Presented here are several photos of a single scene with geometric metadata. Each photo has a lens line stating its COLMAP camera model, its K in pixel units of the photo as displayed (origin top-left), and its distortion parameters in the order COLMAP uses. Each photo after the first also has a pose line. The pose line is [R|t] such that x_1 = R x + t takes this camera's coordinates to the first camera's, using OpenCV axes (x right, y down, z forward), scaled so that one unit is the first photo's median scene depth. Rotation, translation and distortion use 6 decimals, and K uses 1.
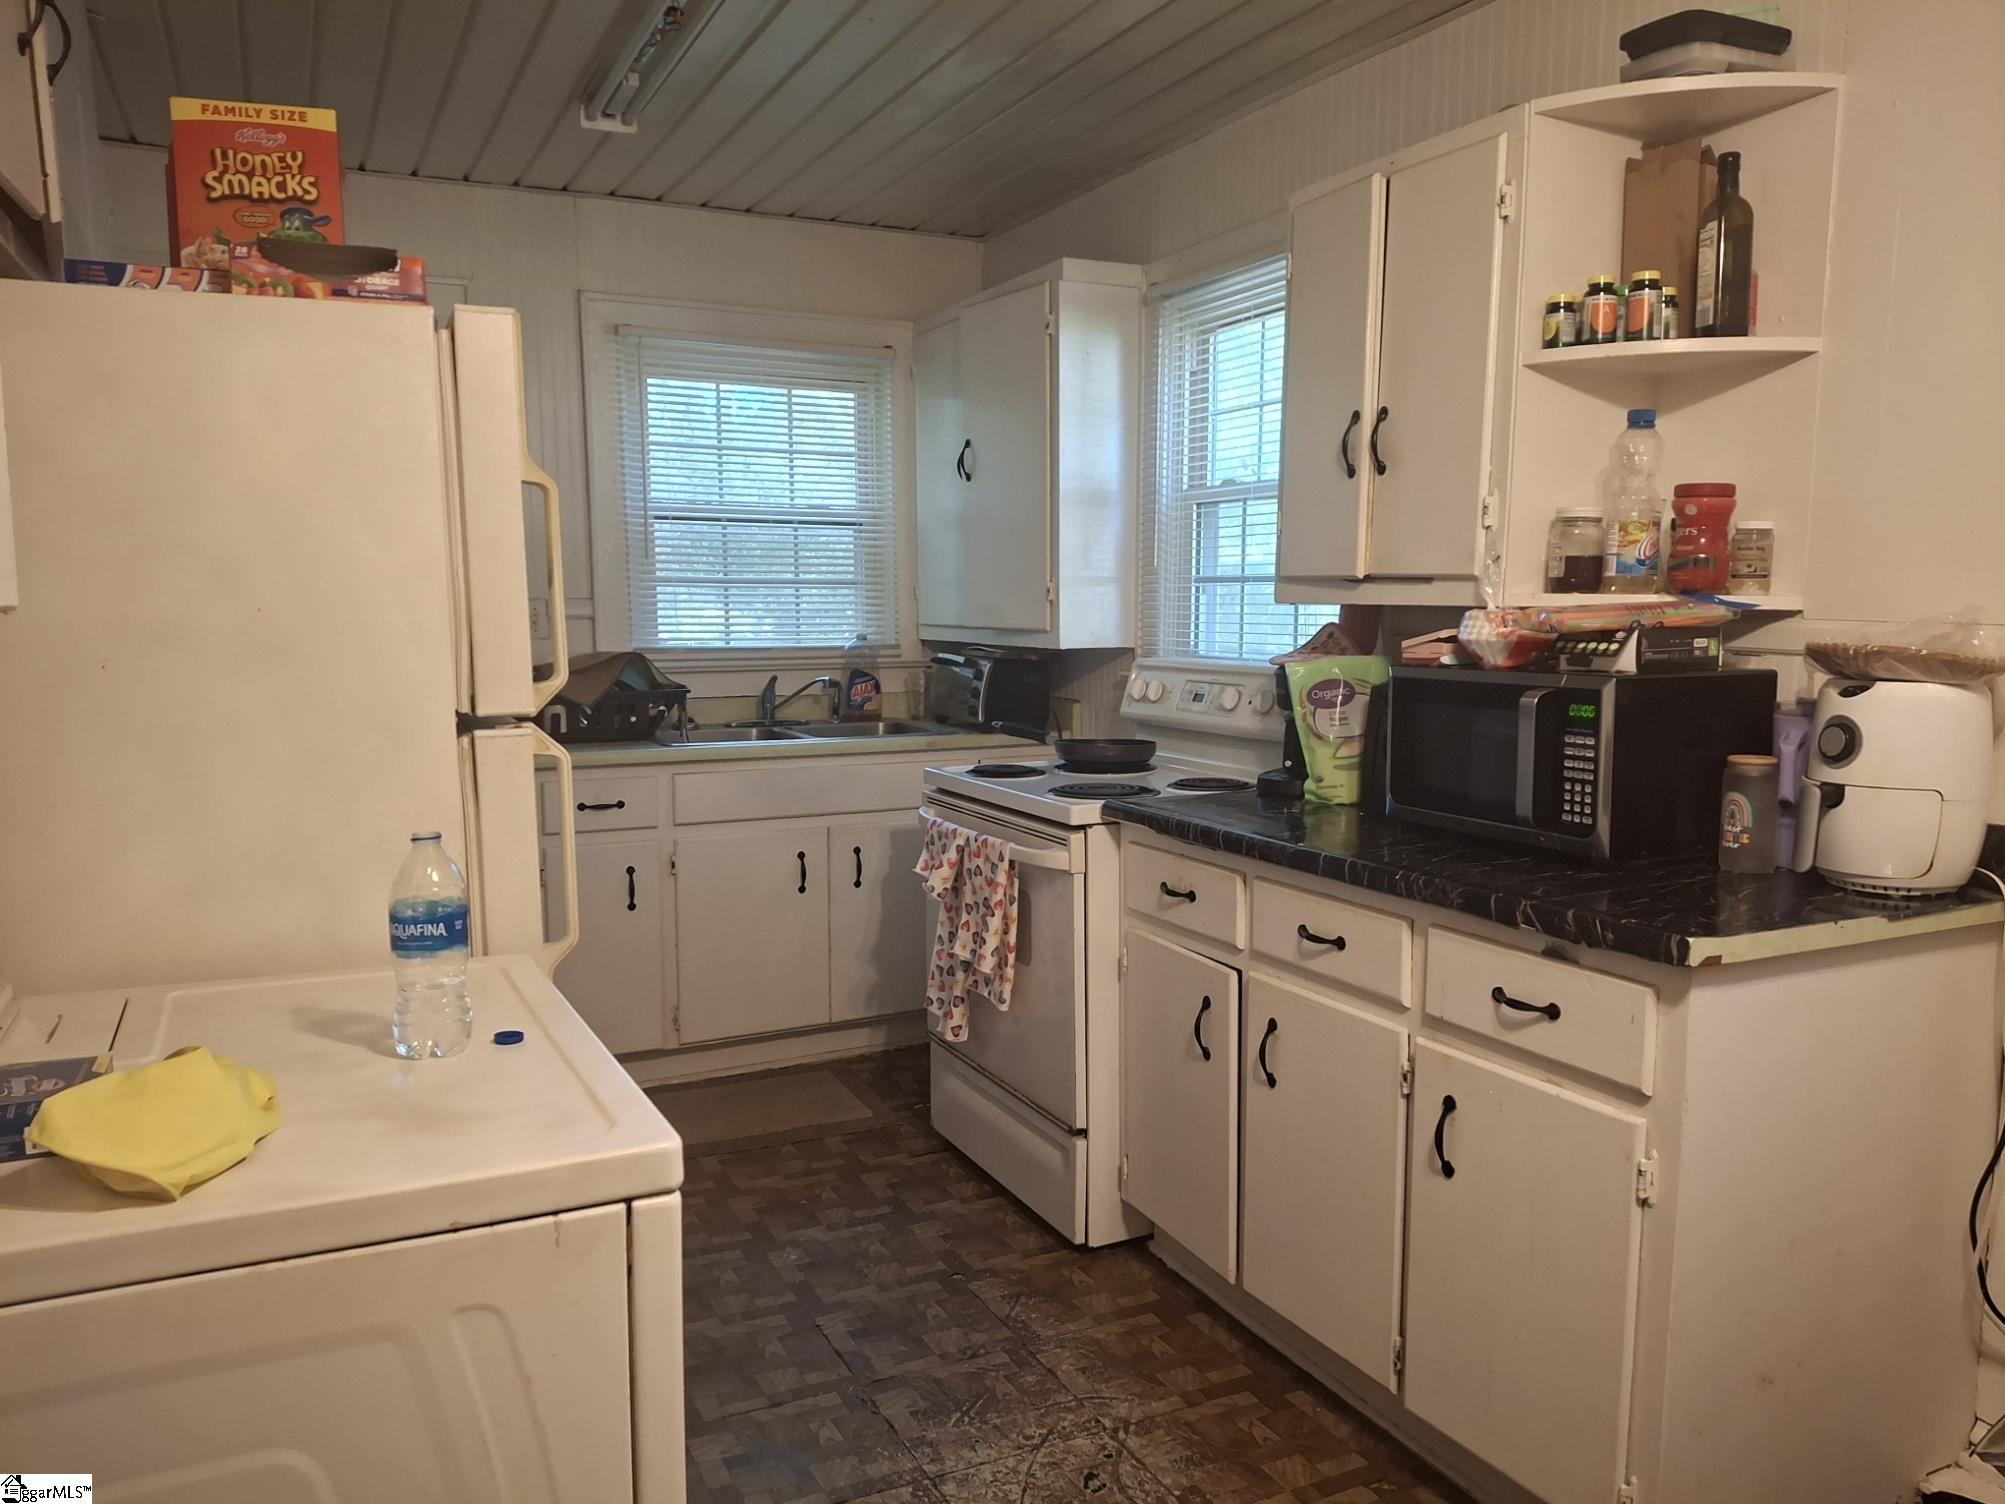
lens RADIAL K [[1478.0, 0, 1002.5], [0, 1478.0, 752.0], [0, 0, 1]] dist [-0.006670, -0.002149]
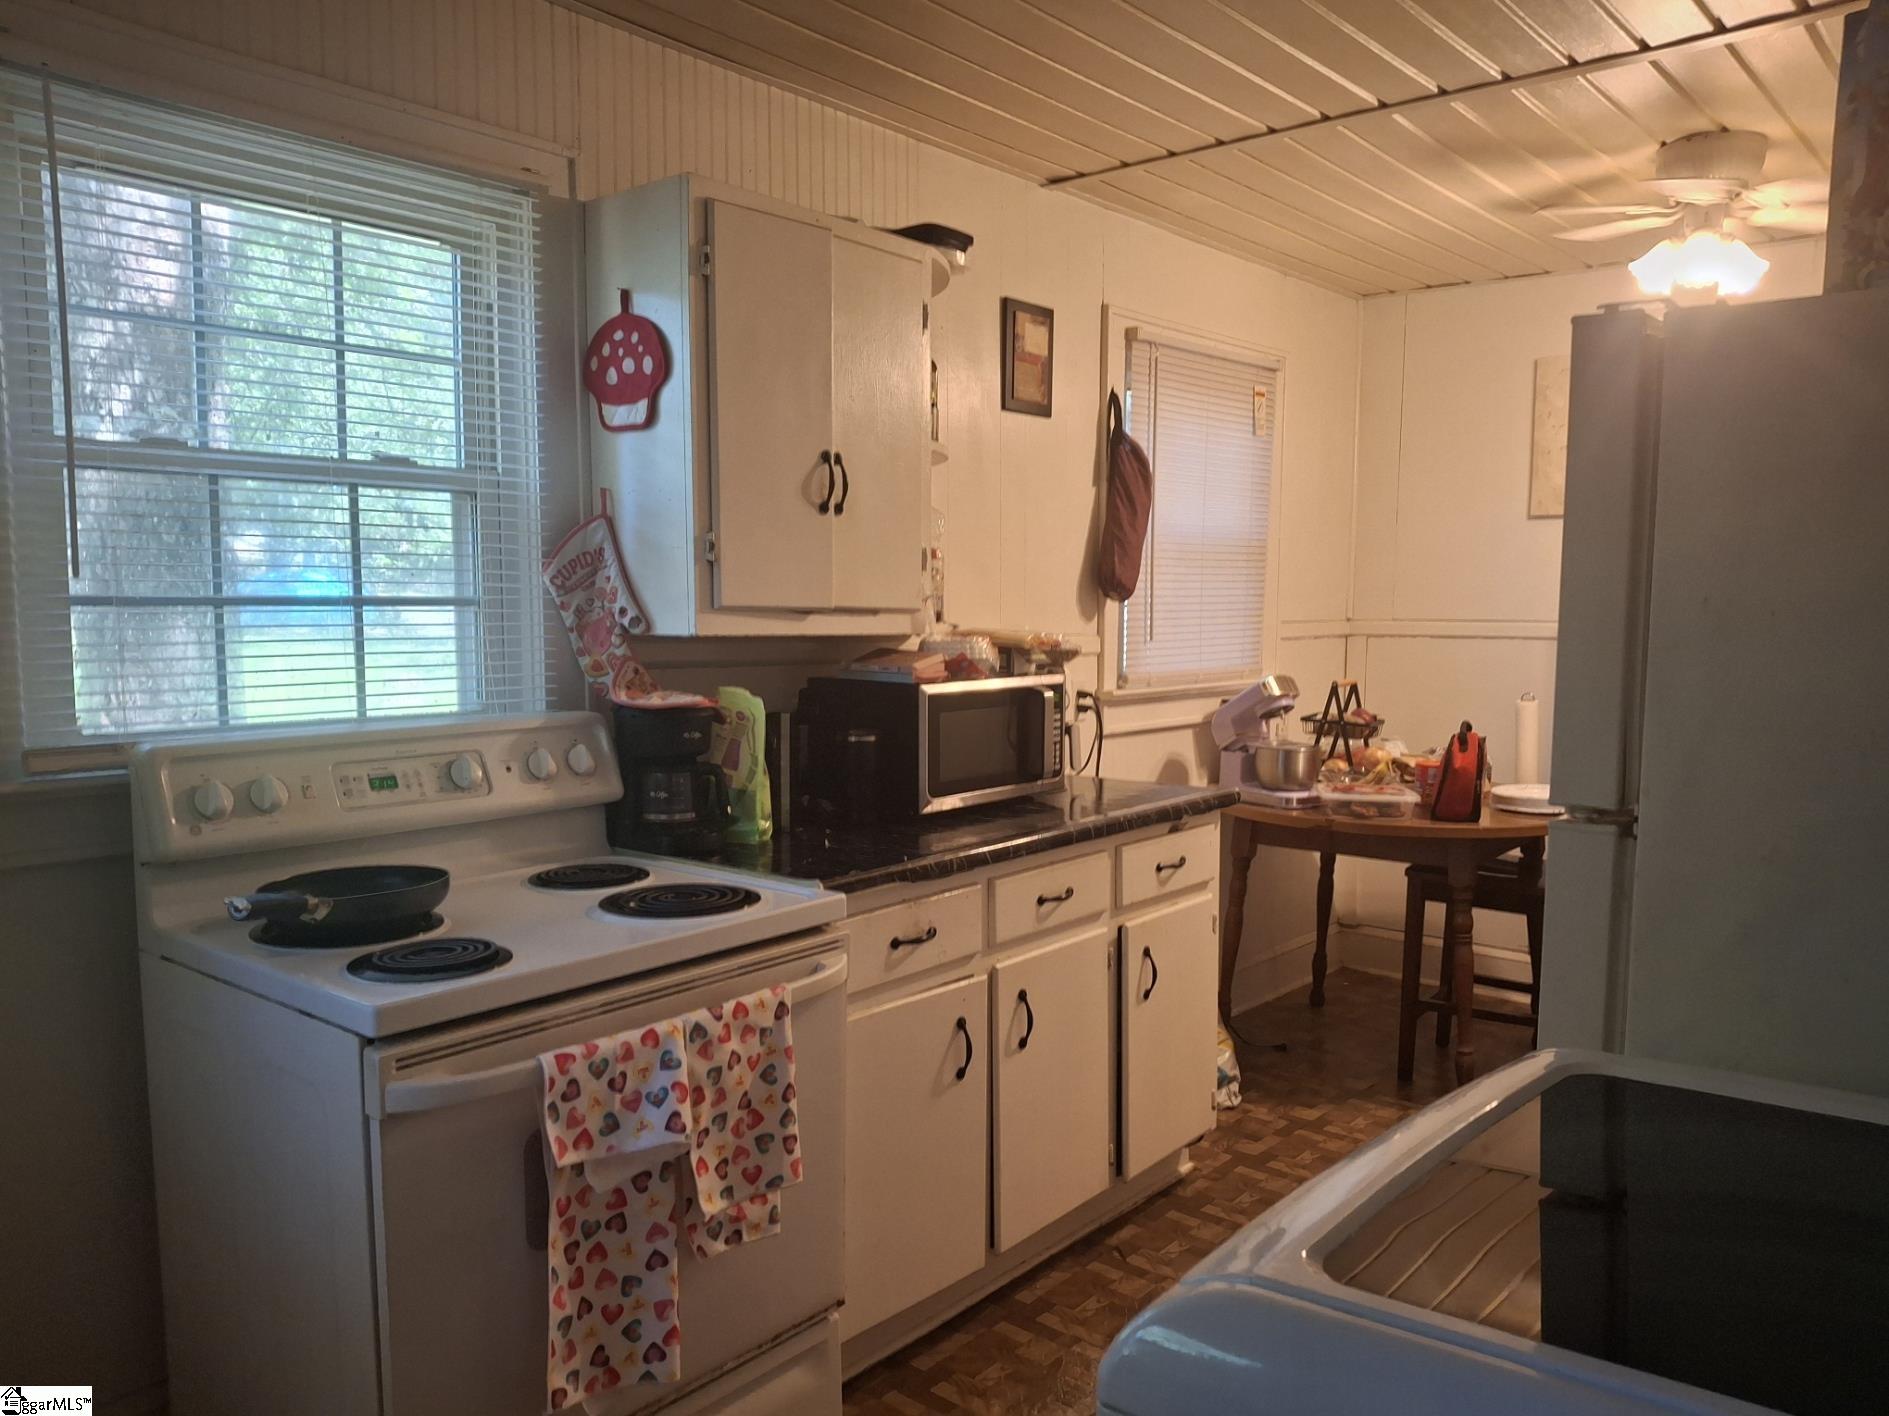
lens RADIAL K [[1416.7, 0, 944.5], [0, 1416.7, 708.0], [0, 0, 1]] dist [0.006940, -0.000205]
pose [[-0.434837, -0.064978, 0.898162, -0.712100], [0.090002, 0.989263, 0.115142, -0.158265], [-0.896000, 0.130904, -0.424321, 1.374613]]
